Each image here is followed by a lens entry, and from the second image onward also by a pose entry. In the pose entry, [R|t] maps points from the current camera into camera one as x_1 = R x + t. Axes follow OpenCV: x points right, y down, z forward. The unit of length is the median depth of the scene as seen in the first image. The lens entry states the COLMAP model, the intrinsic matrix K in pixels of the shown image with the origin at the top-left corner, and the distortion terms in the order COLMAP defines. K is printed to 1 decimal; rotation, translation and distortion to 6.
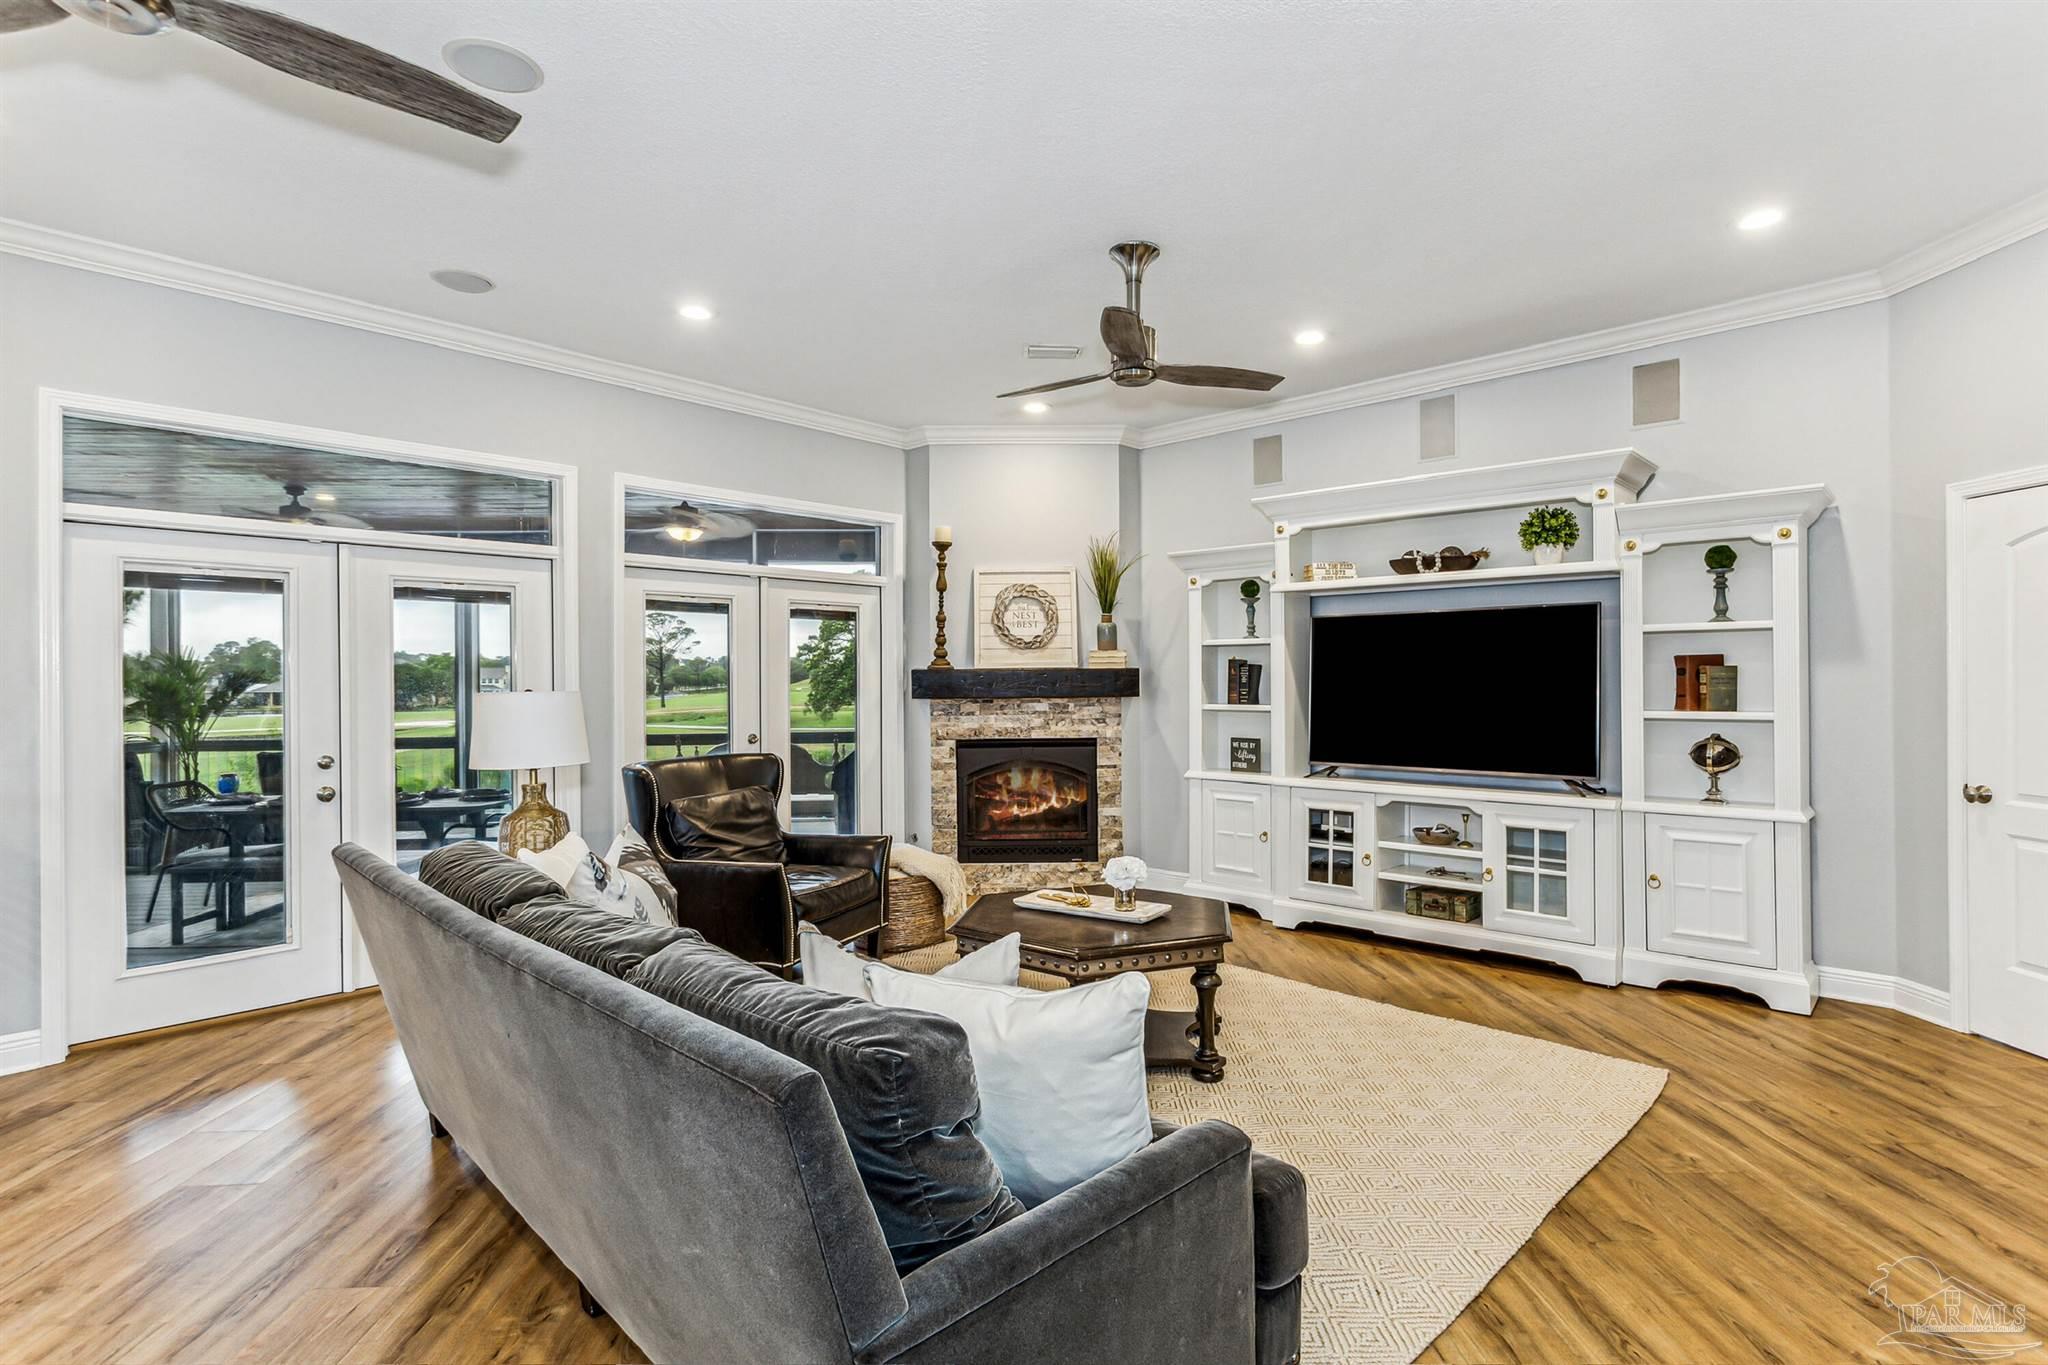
lens RADIAL K [[1036.8, 0, 1024.0], [0, 1036.8, 682.5], [0, 0, 1]] dist [-0.002079, -0.000524]
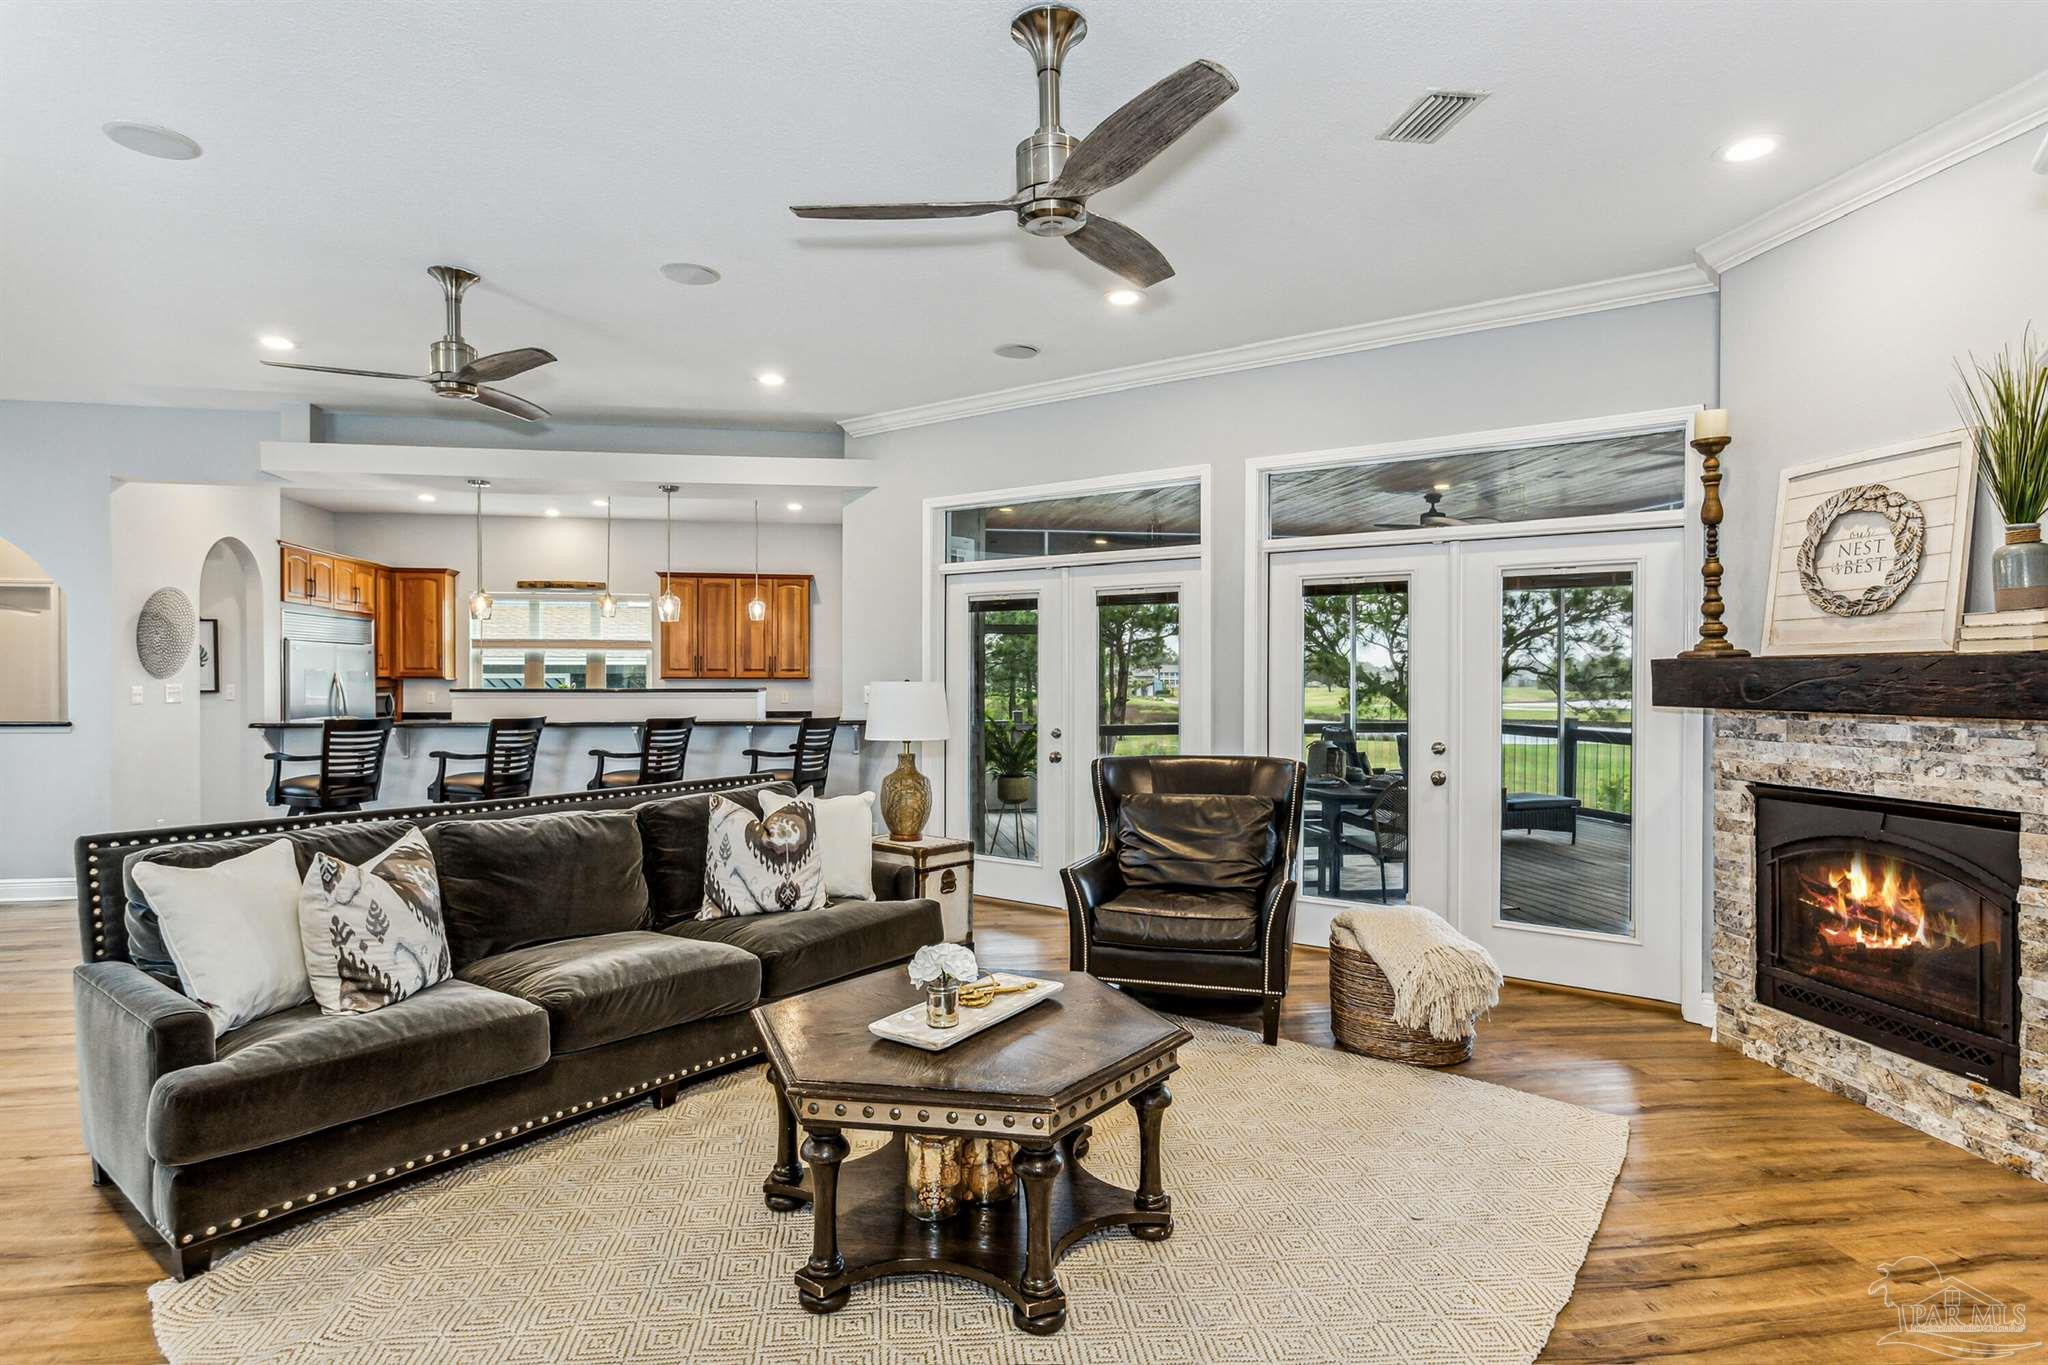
lens RADIAL K [[1095.7, 0, 1024.0], [0, 1095.7, 682.5], [0, 0, 1]] dist [-0.001136, 0.000229]
pose [[0.110580, 0.014114, -0.993767, 0.481732], [-0.005895, 0.999891, 0.013545, -0.004783], [0.993850, 0.004360, 0.110651, 0.539550]]
